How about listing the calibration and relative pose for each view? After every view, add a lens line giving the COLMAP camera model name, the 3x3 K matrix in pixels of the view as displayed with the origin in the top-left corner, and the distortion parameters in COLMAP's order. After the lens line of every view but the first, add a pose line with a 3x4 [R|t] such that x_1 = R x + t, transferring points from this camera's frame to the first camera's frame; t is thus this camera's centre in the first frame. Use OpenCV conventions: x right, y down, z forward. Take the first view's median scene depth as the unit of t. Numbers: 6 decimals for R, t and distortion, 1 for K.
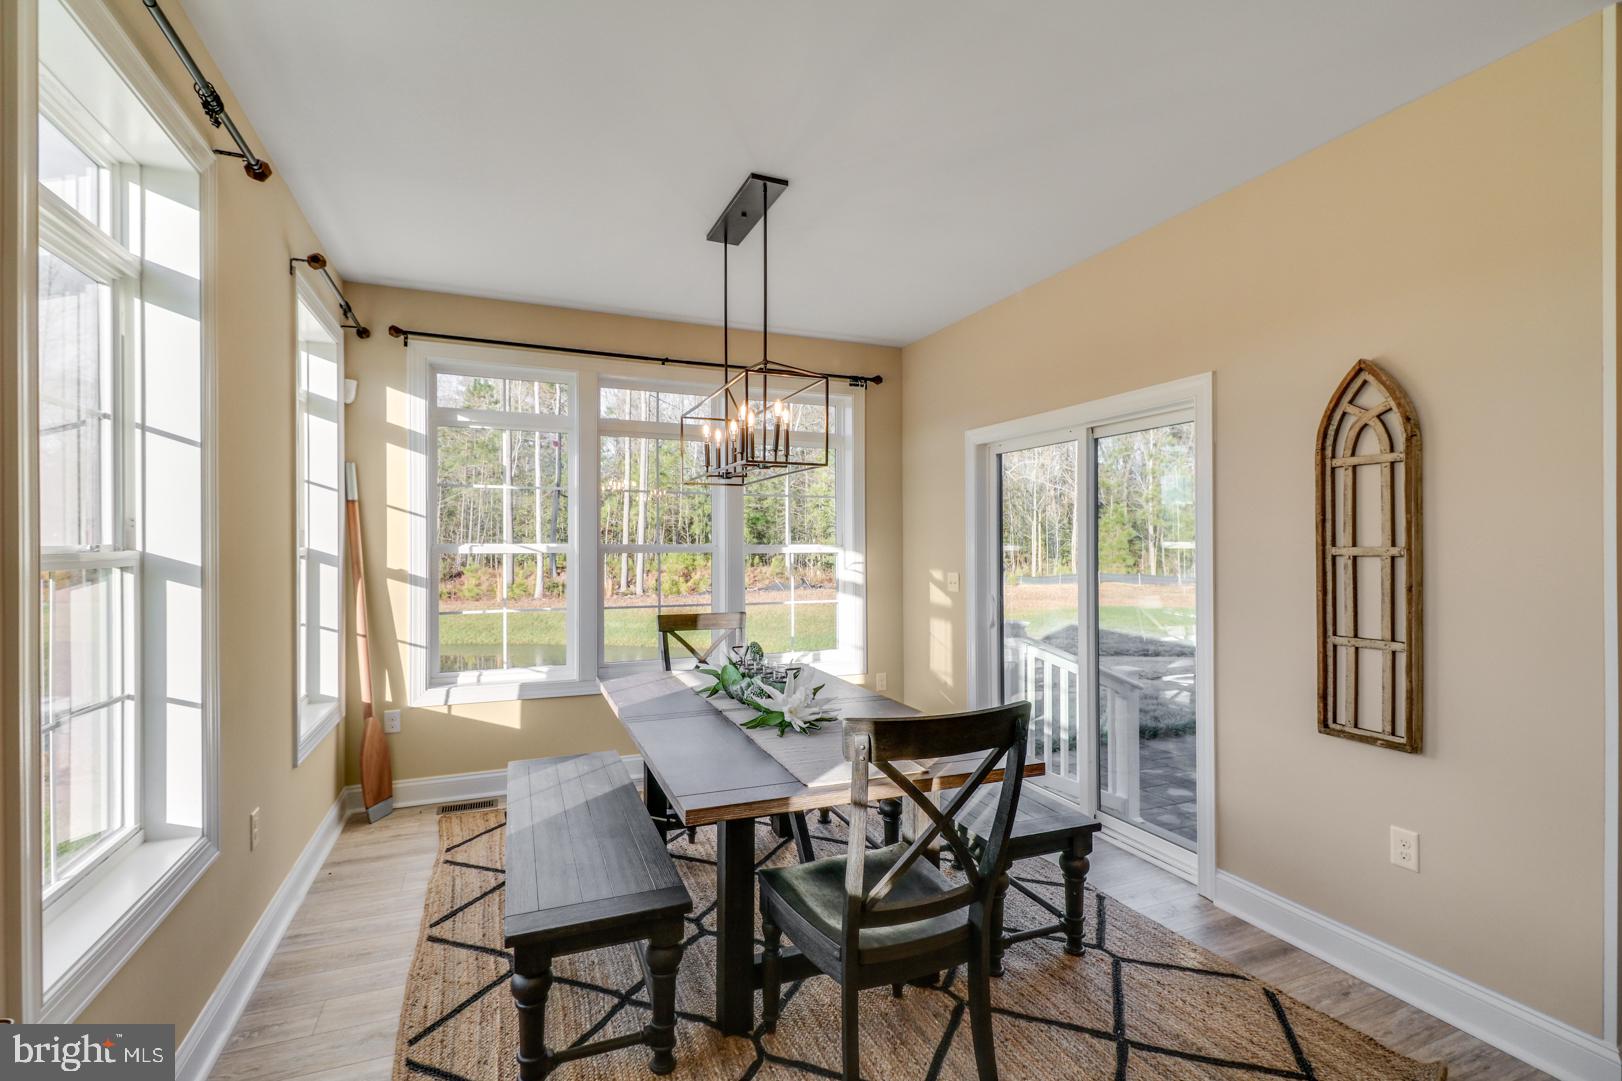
lens RADIAL K [[710.4, 0, 811.0], [0, 710.4, 540.5], [0, 0, 1]] dist [0.001585, 0.000097]
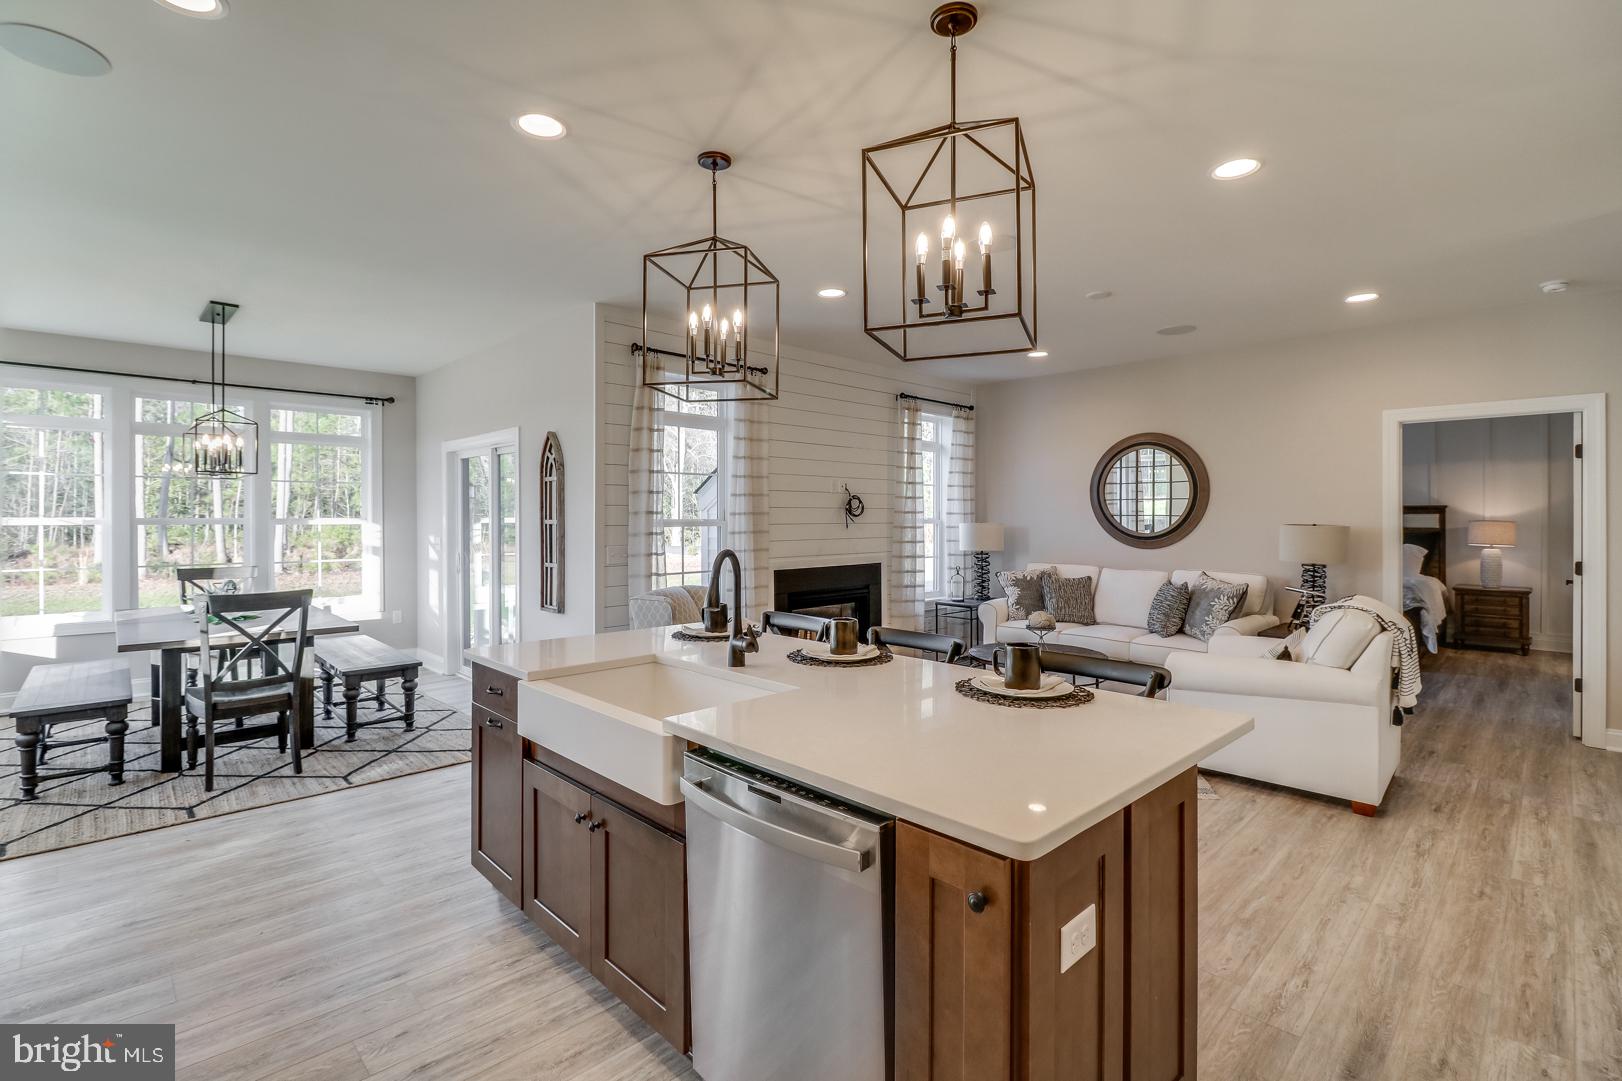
lens RADIAL K [[686.8, 0, 742.6], [0, 686.8, 519.1], [0, 0, 1]] dist [-0.000456, -0.000455]
pose [[0.940049, -0.001196, 0.341038, 0.309064], [-0.001626, 0.999967, 0.007988, -0.004780], [-0.341036, -0.008063, 0.940016, -0.548849]]
